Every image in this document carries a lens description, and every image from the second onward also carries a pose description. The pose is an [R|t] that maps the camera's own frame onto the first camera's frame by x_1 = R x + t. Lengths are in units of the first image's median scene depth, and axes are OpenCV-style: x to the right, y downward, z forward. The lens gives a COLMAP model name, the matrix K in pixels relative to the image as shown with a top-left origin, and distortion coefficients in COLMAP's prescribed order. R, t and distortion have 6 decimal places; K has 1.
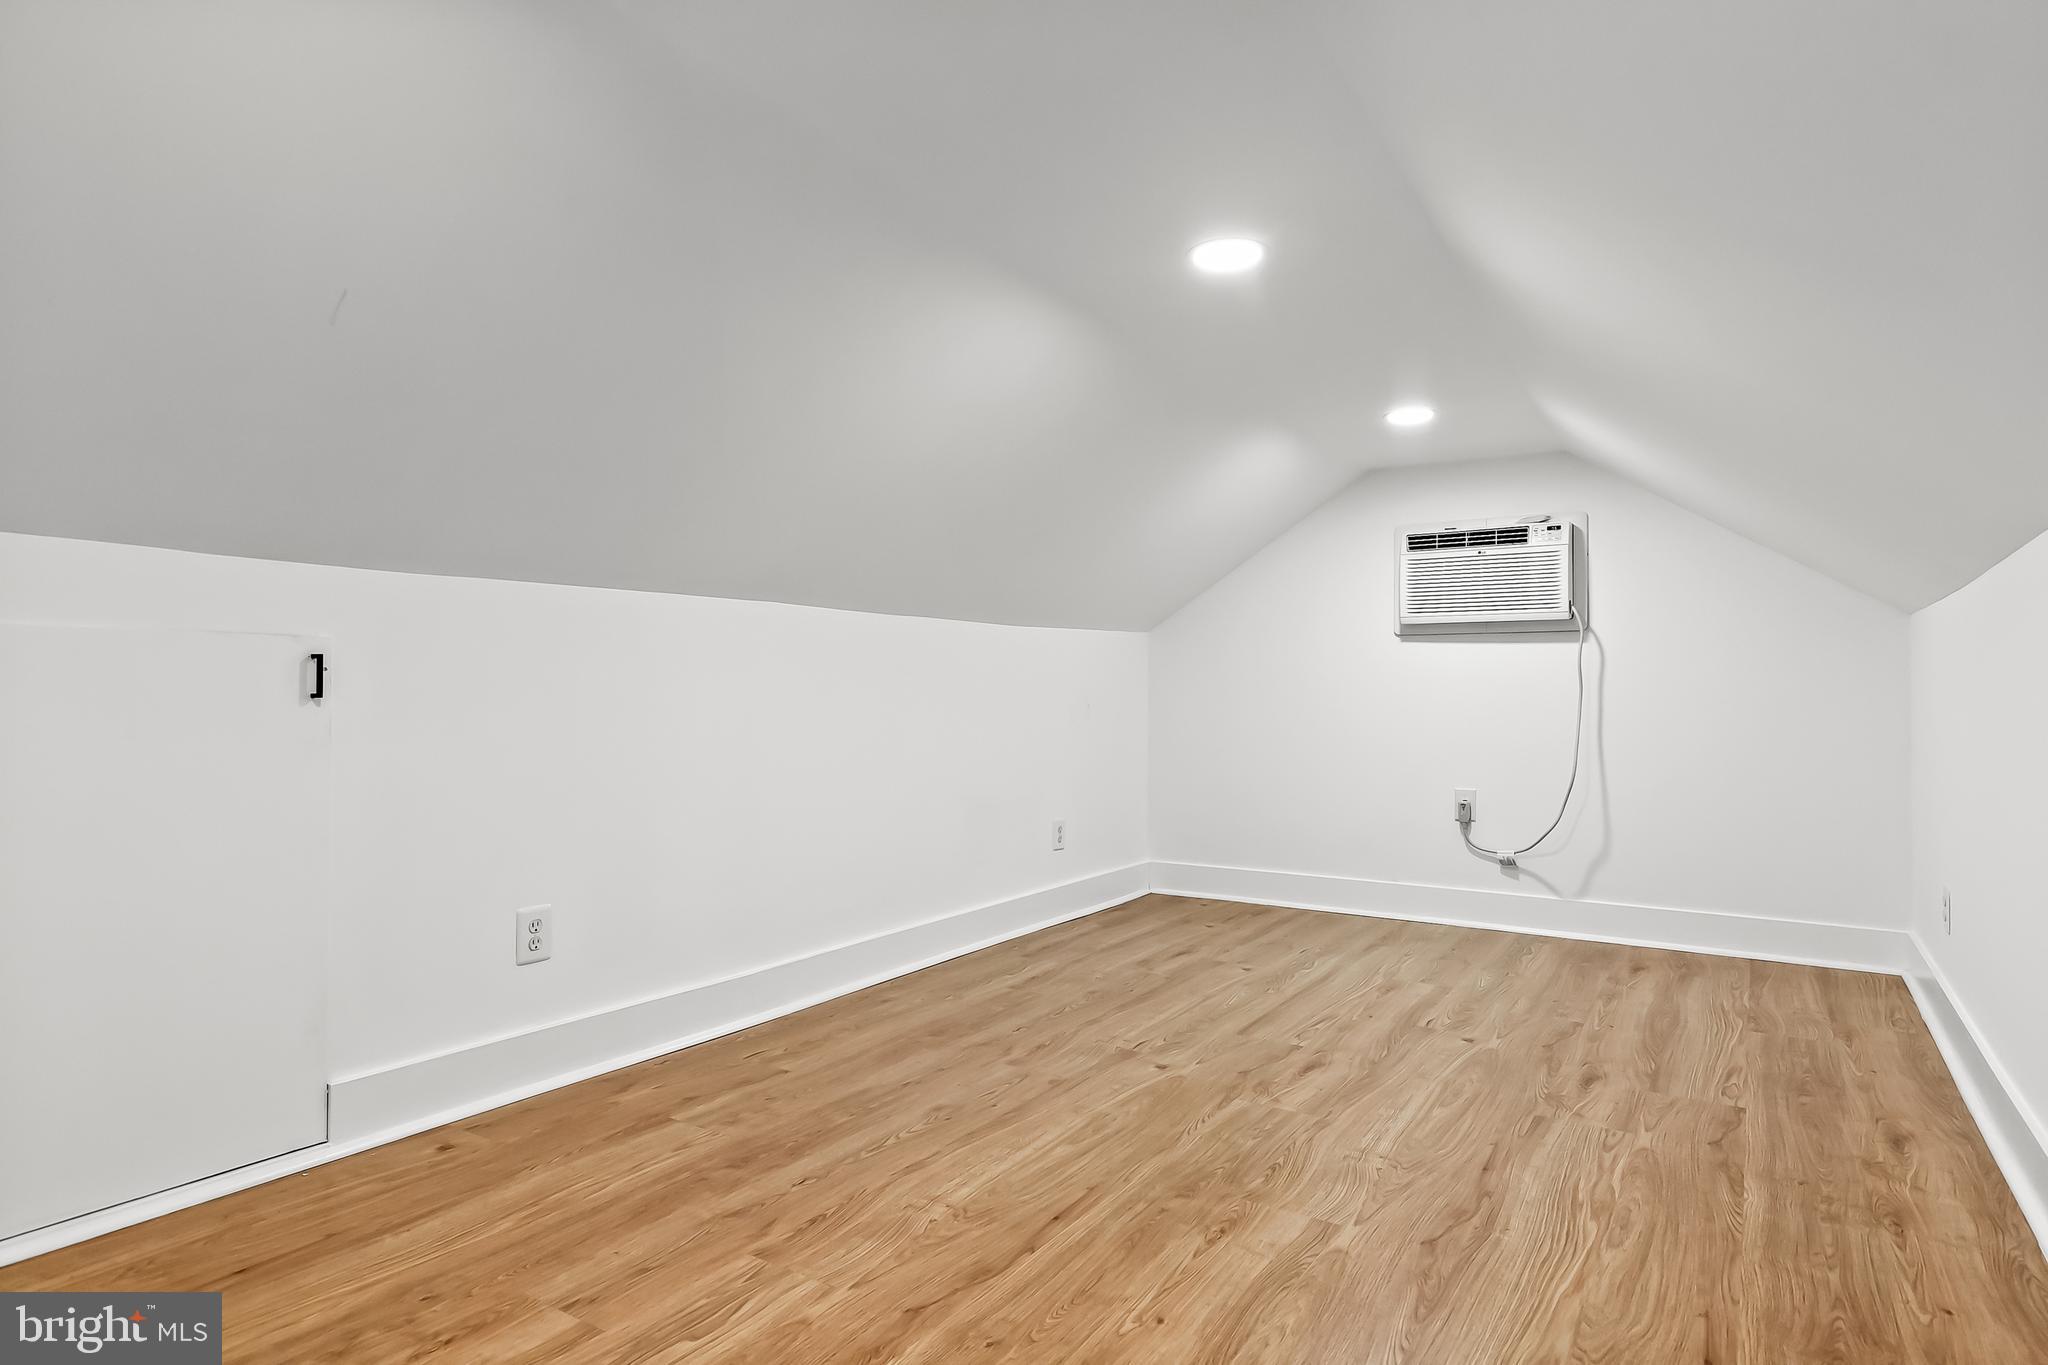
lens RADIAL K [[1124.7, 0, 1024.0], [0, 1124.7, 682.5], [0, 0, 1]] dist [-0.001840, -0.000417]
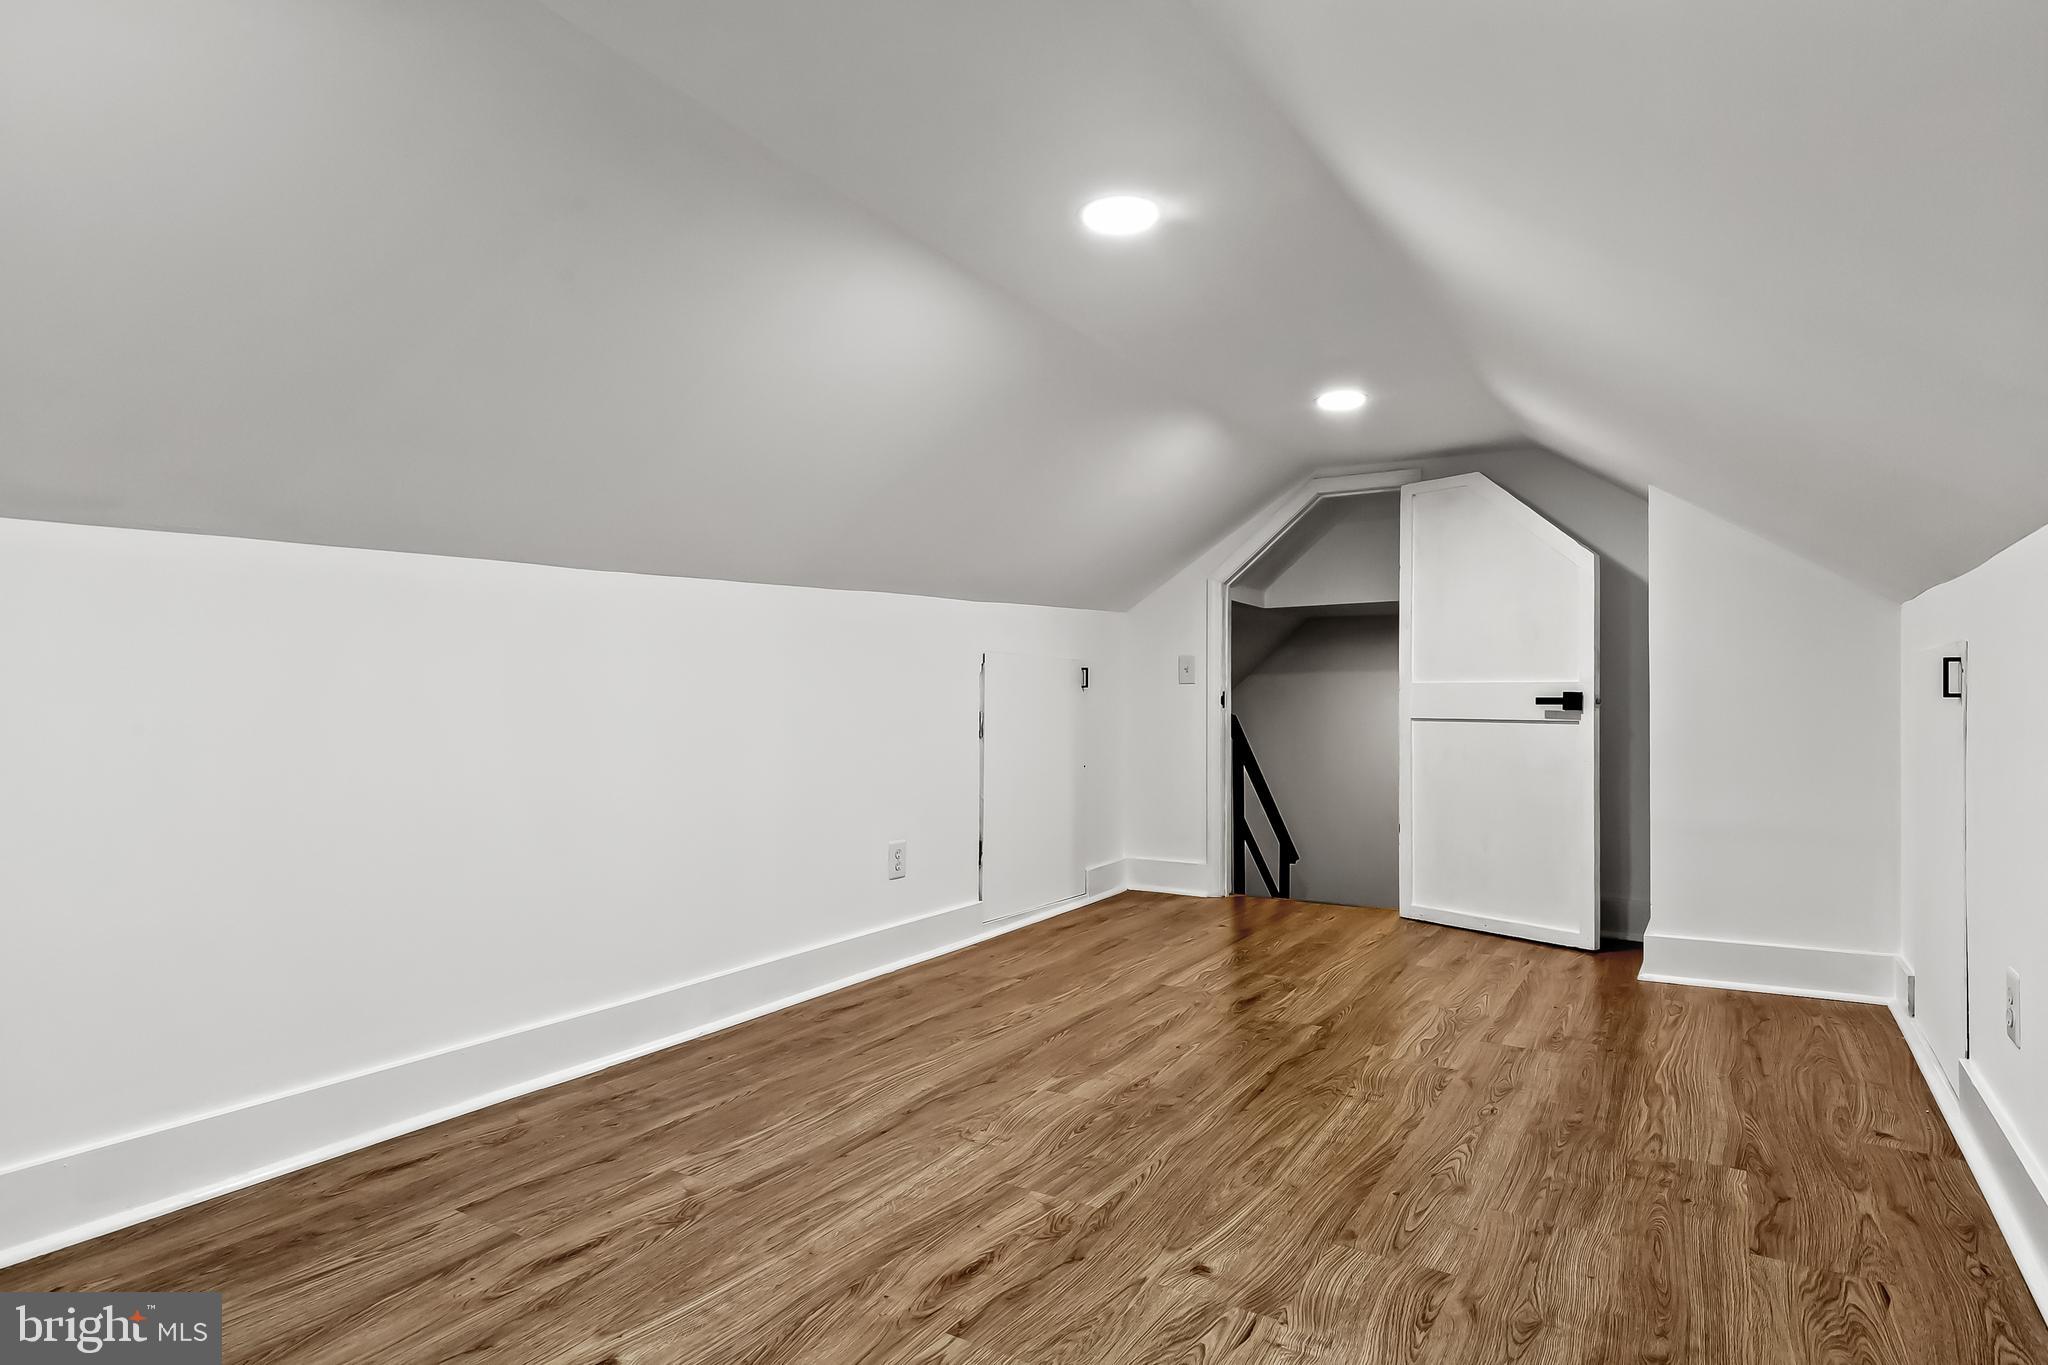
lens RADIAL K [[1124.7, 0, 1024.0], [0, 1124.7, 682.5], [0, 0, 1]] dist [-0.001840, -0.000417]
pose [[-0.999821, -0.004990, -0.018272, 0.282852], [-0.004534, 0.999679, -0.024913, 0.029418], [0.018391, -0.024825, -0.999523, 1.971733]]
